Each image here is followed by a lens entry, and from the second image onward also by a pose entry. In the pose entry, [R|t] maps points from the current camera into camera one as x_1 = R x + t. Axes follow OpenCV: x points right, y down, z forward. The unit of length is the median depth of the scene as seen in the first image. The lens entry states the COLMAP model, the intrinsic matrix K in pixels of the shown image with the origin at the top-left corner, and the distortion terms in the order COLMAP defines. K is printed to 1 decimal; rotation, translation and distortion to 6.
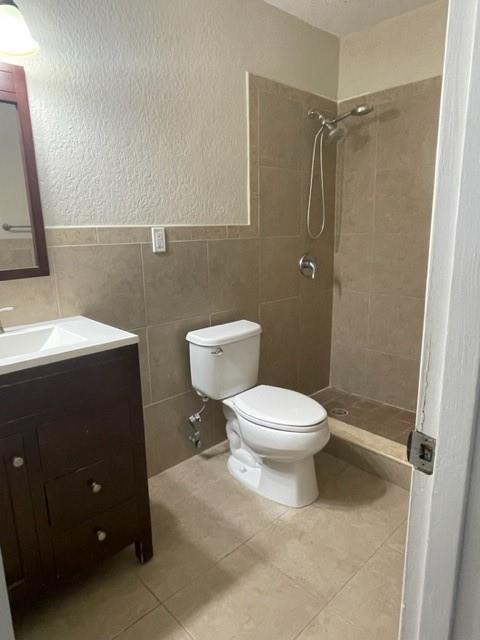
lens RADIAL K [[419.1, 0, 238.4], [0, 419.1, 320.2], [0, 0, 1]] dist [0.000869, -0.008588]
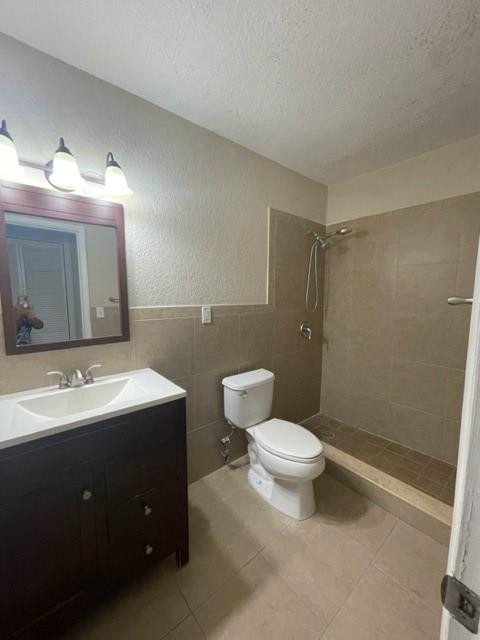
lens RADIAL K [[257.7, 0, 243.2], [0, 257.7, 319.9], [0, 0, 1]] dist [0.004801, -0.000582]
pose [[0.998221, 0.029365, -0.051896, -0.013388], [-0.034975, 0.993235, -0.110728, -0.078815], [0.048293, 0.112346, 0.992495, 0.108683]]
